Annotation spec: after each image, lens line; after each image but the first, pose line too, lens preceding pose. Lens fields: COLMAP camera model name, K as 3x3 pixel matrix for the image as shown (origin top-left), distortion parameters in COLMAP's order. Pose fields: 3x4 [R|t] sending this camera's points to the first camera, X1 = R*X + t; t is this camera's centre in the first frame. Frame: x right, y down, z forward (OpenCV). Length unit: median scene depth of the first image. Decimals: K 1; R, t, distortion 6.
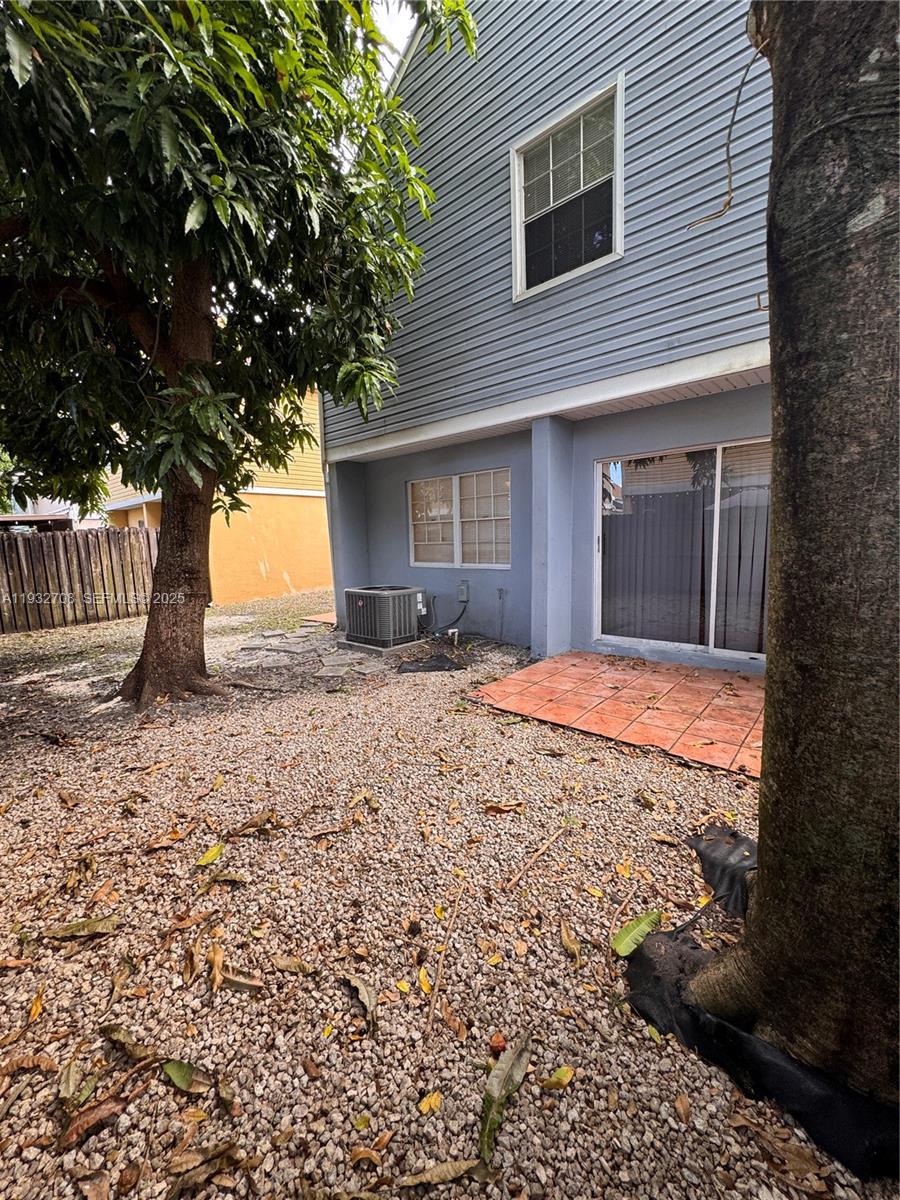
lens RADIAL K [[480.9, 0, 448.2], [0, 480.9, 600.2], [0, 0, 1]] dist [-0.003644, 0.000328]
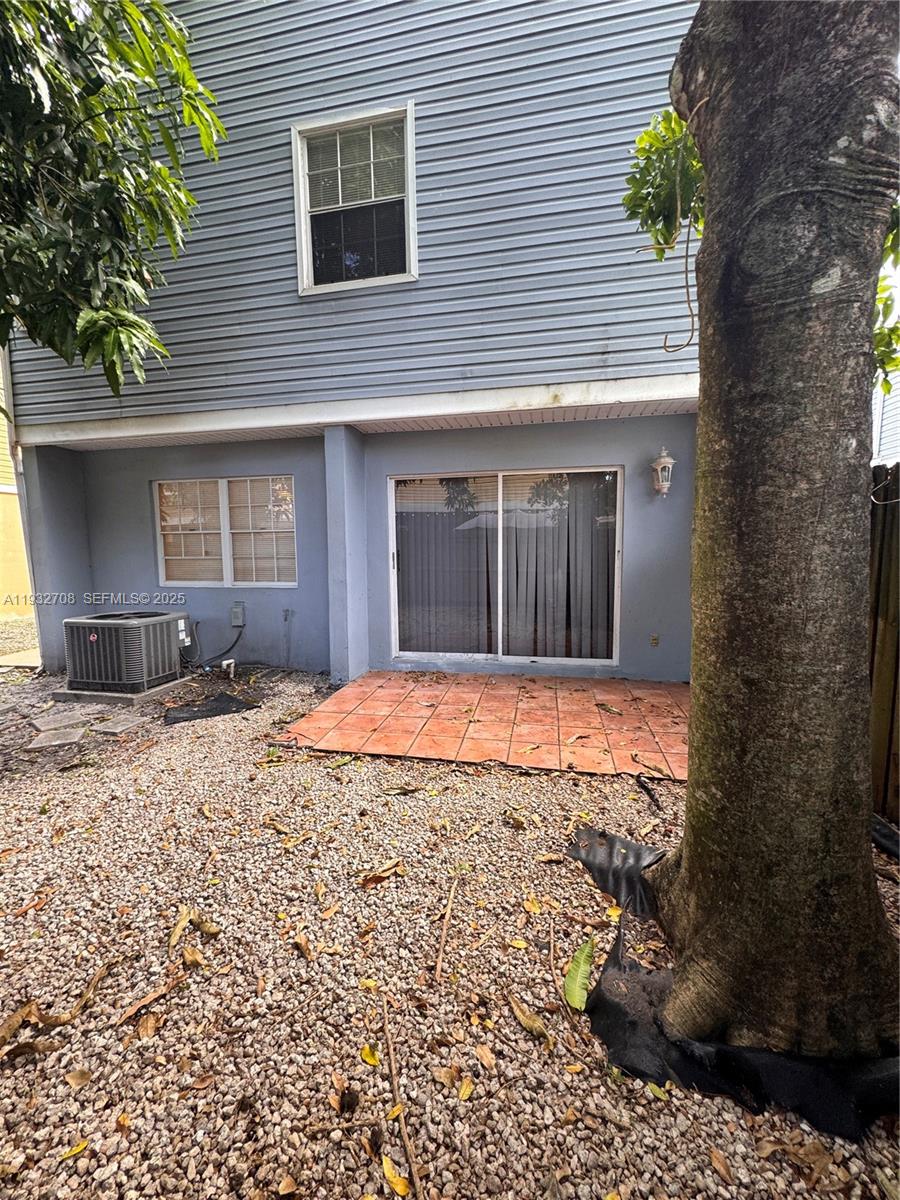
lens RADIAL K [[480.9, 0, 450.7], [0, 480.9, 600.2], [0, 0, 1]] dist [-0.003644, 0.000328]
pose [[0.863480, -0.033970, 0.503237, -0.160002], [0.049090, 0.998653, -0.016819, -0.024411], [-0.501988, 0.039227, 0.863985, 0.162095]]
